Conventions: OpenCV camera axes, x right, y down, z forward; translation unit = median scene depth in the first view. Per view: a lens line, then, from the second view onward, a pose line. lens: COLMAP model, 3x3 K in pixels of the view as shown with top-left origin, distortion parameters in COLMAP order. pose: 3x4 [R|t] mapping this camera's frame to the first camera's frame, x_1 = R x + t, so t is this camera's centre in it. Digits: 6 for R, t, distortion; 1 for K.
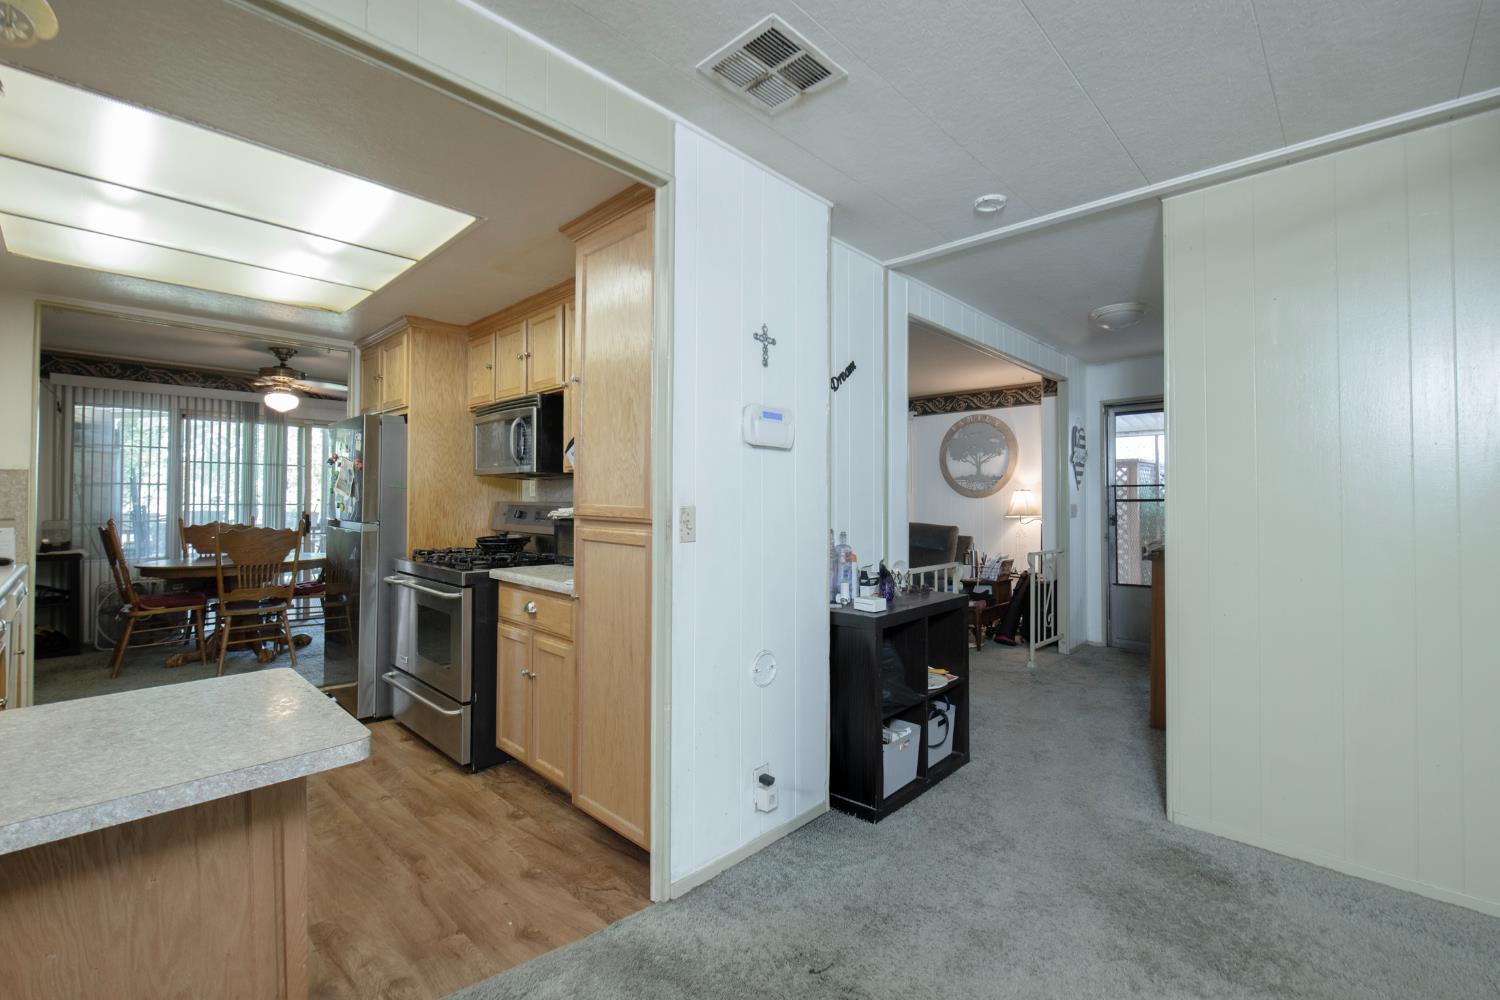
lens RADIAL K [[639.1, 0, 790.6], [0, 639.1, 490.4], [0, 0, 1]] dist [-0.000445, -0.000526]
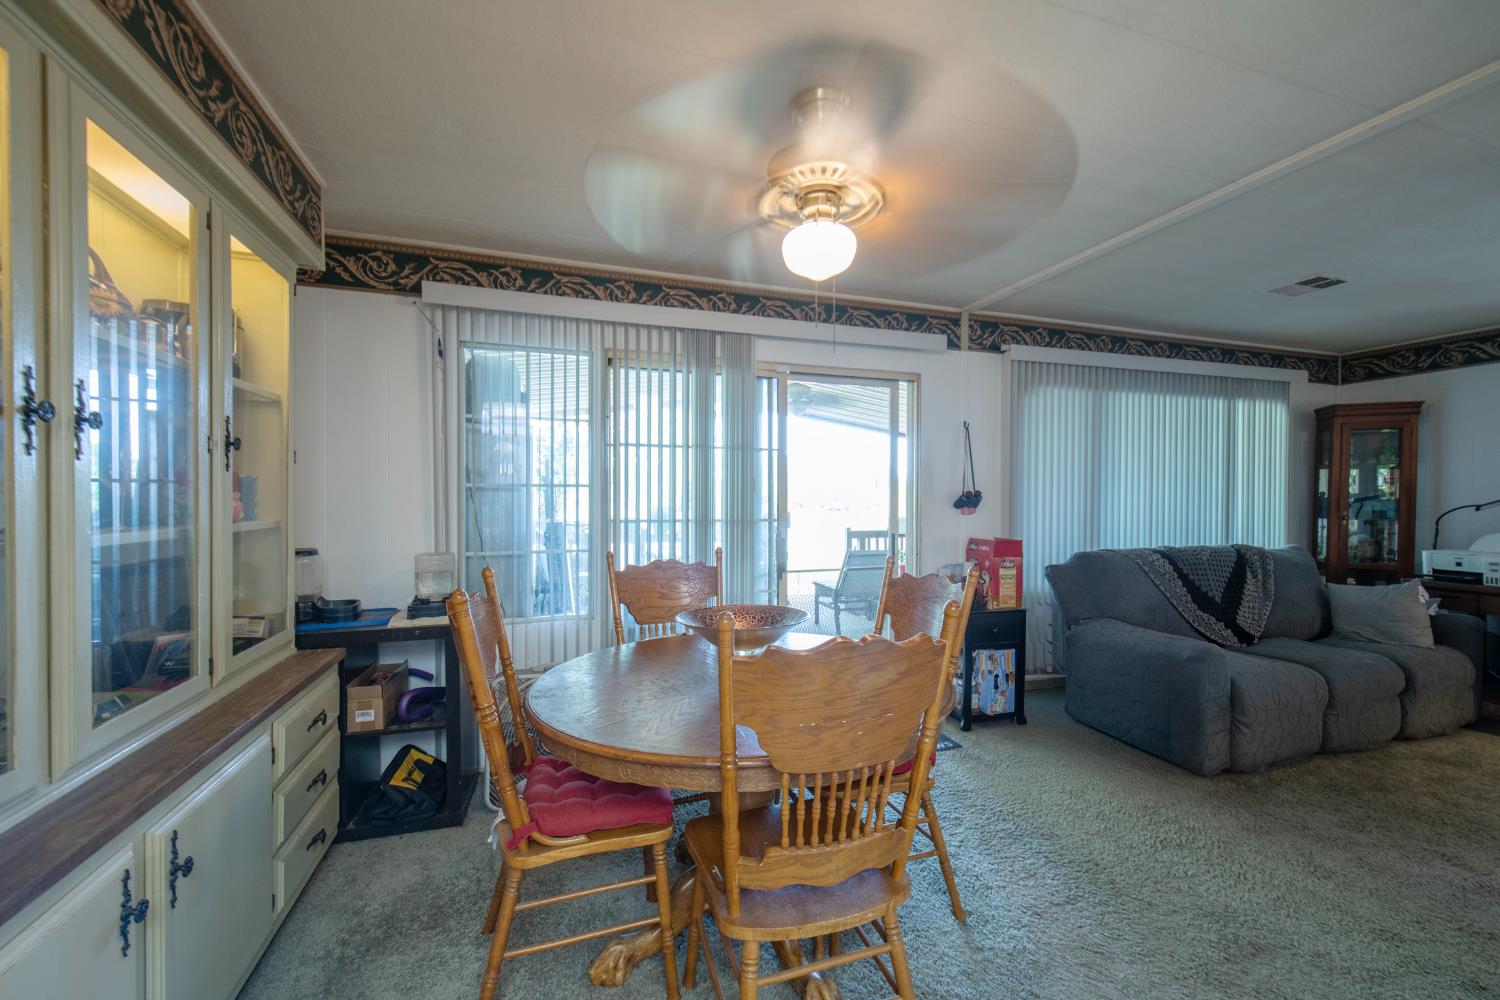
lens RADIAL K [[633.3, 0, 803.9], [0, 633.3, 507.3], [0, 0, 1]] dist [0.000320, -0.000101]
pose [[0.893551, 0.006886, -0.448910, -0.855626], [0.004980, 0.999669, 0.025246, -0.005766], [0.448935, -0.024794, 0.893220, 0.900056]]
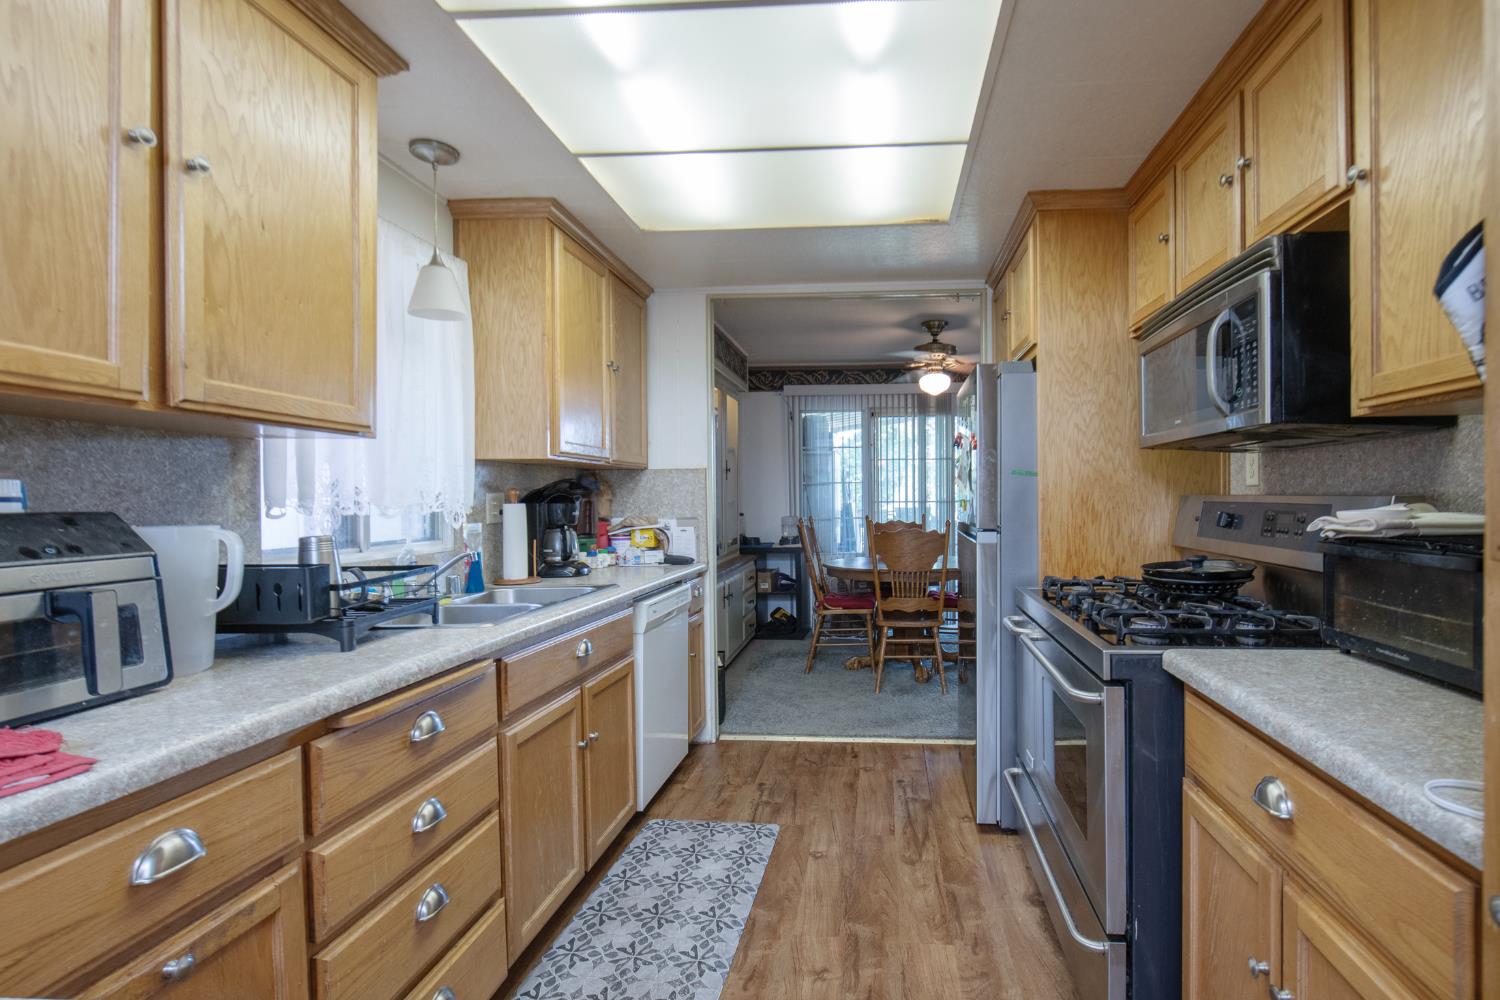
lens RADIAL K [[695.5, 0, 854.0], [0, 695.5, 505.4], [0, 0, 1]] dist [-0.008767, -0.000747]
pose [[0.636232, 0.000887, -0.771497, -0.189736], [0.021304, 0.999598, 0.018718, 0.009284], [0.771203, -0.028345, 0.635958, 0.426108]]
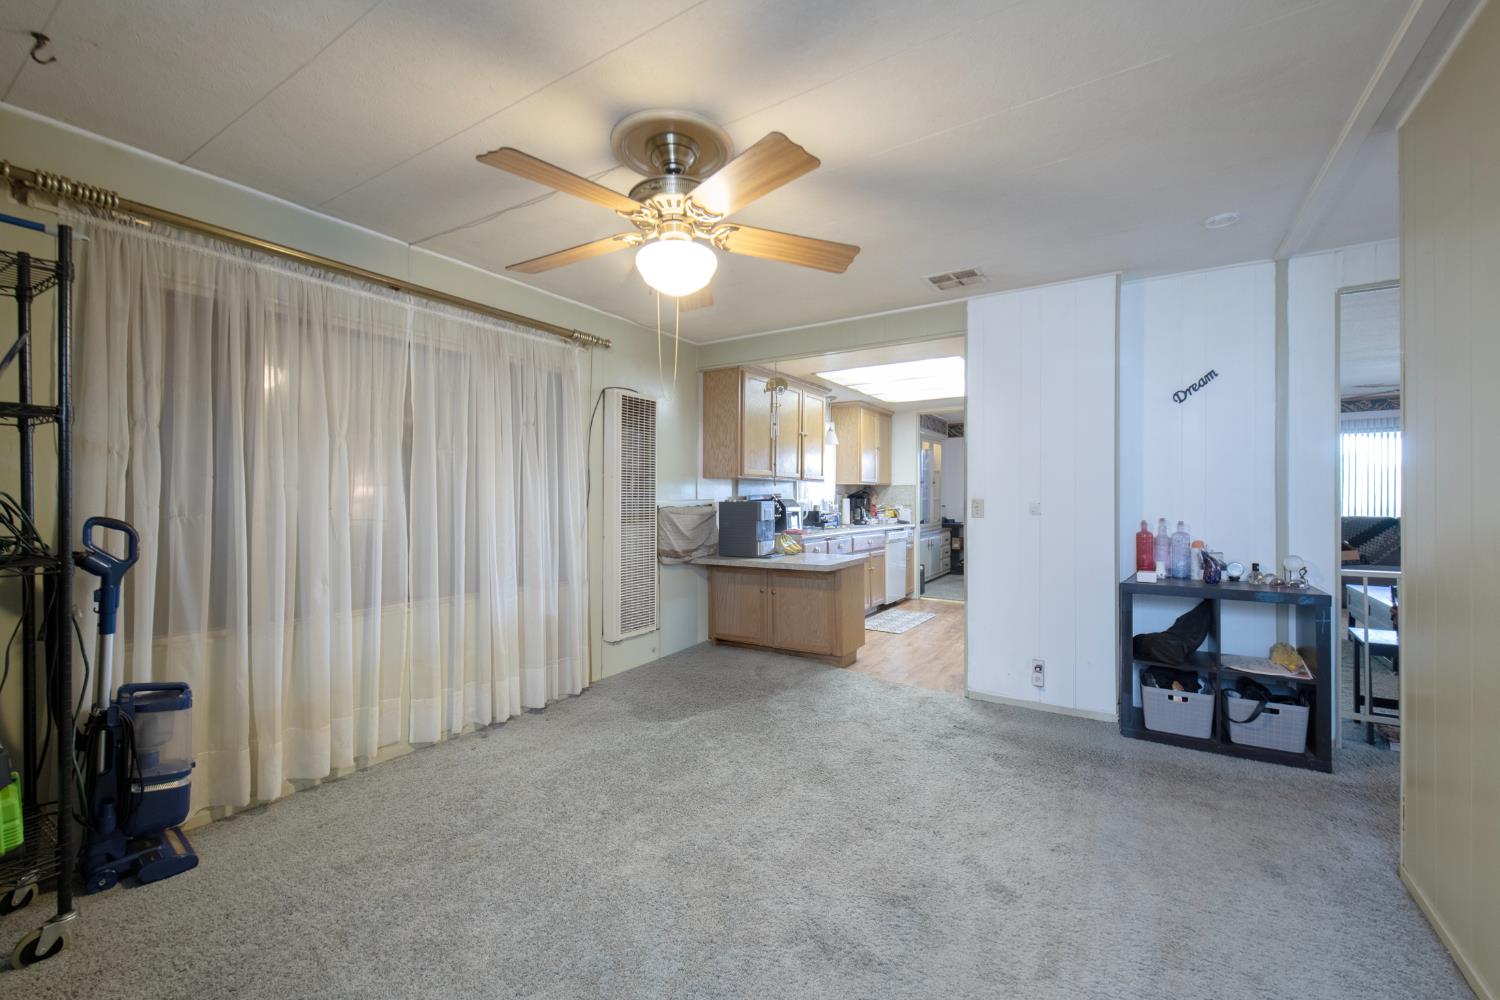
lens RADIAL K [[620.2, 0, 750.0], [0, 620.2, 500.0], [0, 0, 1]] dist [0.001451, 0.000101]
pose [[0.165485, 0.000735, -0.986212, 0.839454], [0.015934, 0.999867, 0.003419, 0.006696], [0.986084, -0.016280, 0.165451, 0.014251]]
